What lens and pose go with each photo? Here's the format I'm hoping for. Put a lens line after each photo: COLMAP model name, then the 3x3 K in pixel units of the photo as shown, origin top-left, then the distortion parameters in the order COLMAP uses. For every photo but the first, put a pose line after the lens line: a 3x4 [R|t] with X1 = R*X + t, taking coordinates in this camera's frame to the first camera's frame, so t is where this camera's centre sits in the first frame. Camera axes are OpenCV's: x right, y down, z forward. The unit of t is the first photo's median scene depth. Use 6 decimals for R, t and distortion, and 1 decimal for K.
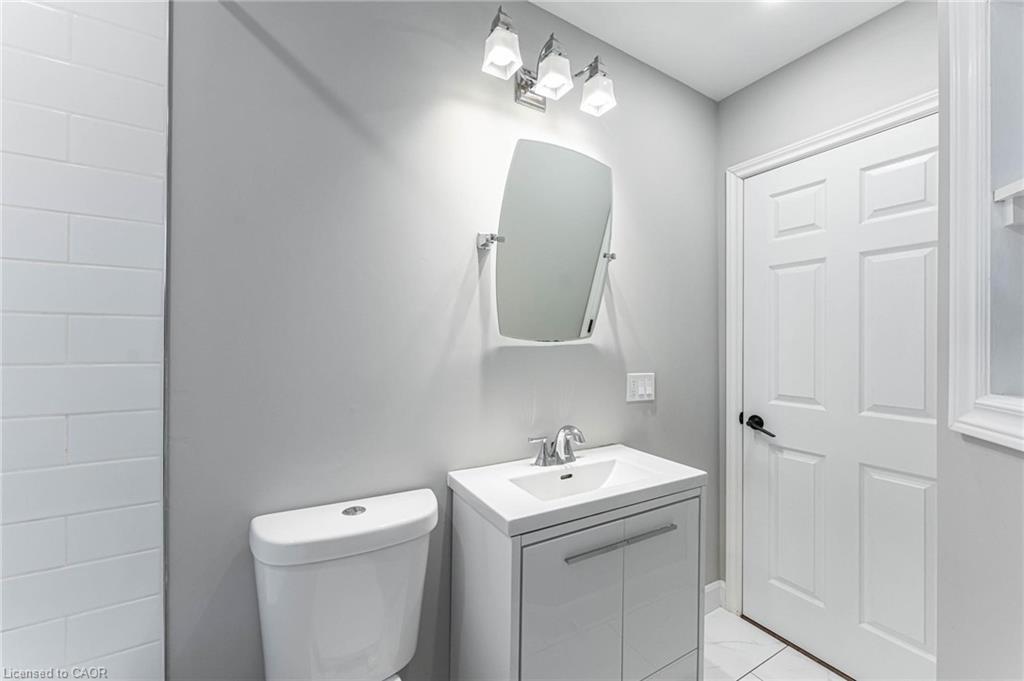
lens RADIAL K [[401.3, 0, 510.8], [0, 401.3, 342.3], [0, 0, 1]] dist [-0.000786, -0.000146]
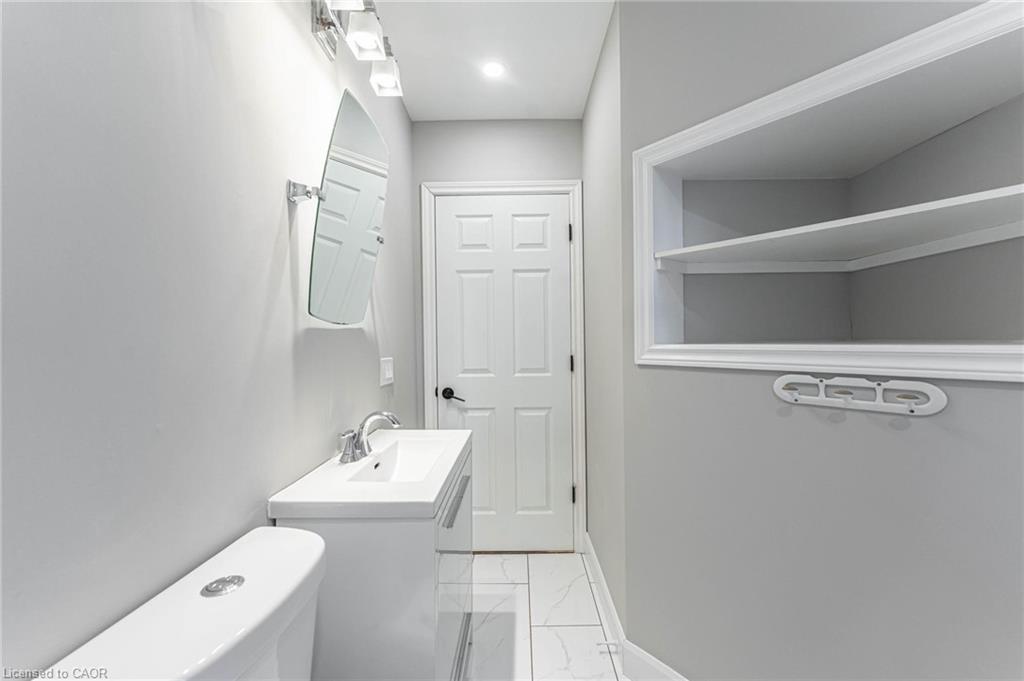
lens RADIAL K [[412.2, 0, 508.4], [0, 412.2, 341.4], [0, 0, 1]] dist [0.000960, -0.000045]
pose [[0.520555, -0.016729, 0.853664, -0.485217], [0.014467, 0.999837, 0.010772, 0.032109], [-0.853705, 0.006743, 0.520713, 0.204723]]
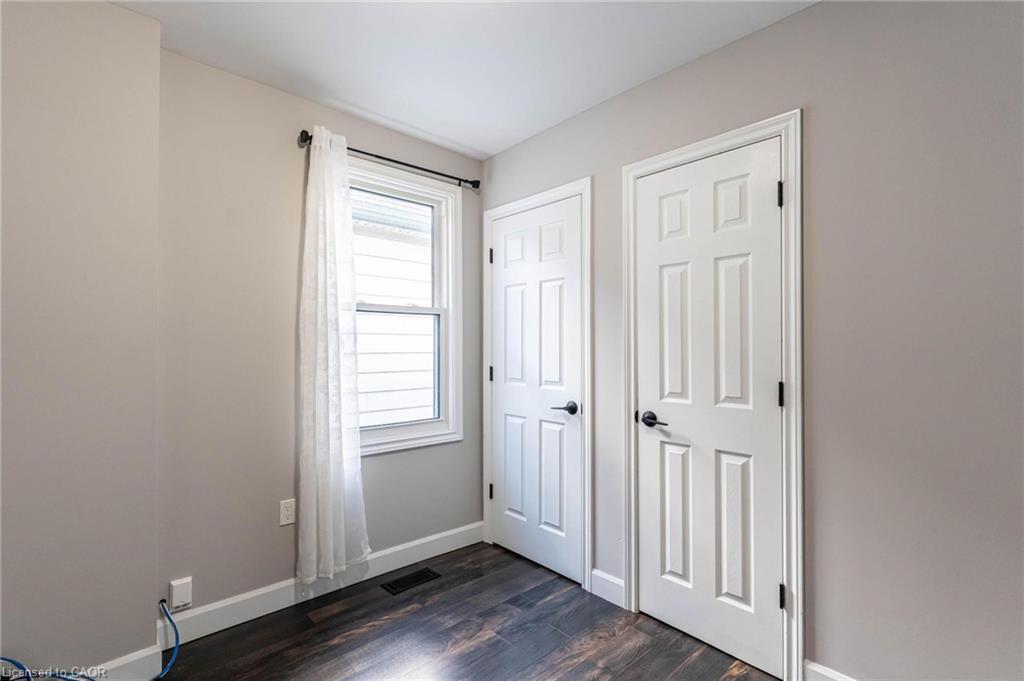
lens RADIAL K [[538.9, 0, 593.1], [0, 538.9, 339.7], [0, 0, 1]] dist [-0.002078, -0.000343]
pose [[0.973631, -0.007391, 0.228009, 0.207971], [0.008213, 0.999963, -0.002658, 0.000061], [-0.227980, 0.004460, 0.973656, -0.361480]]
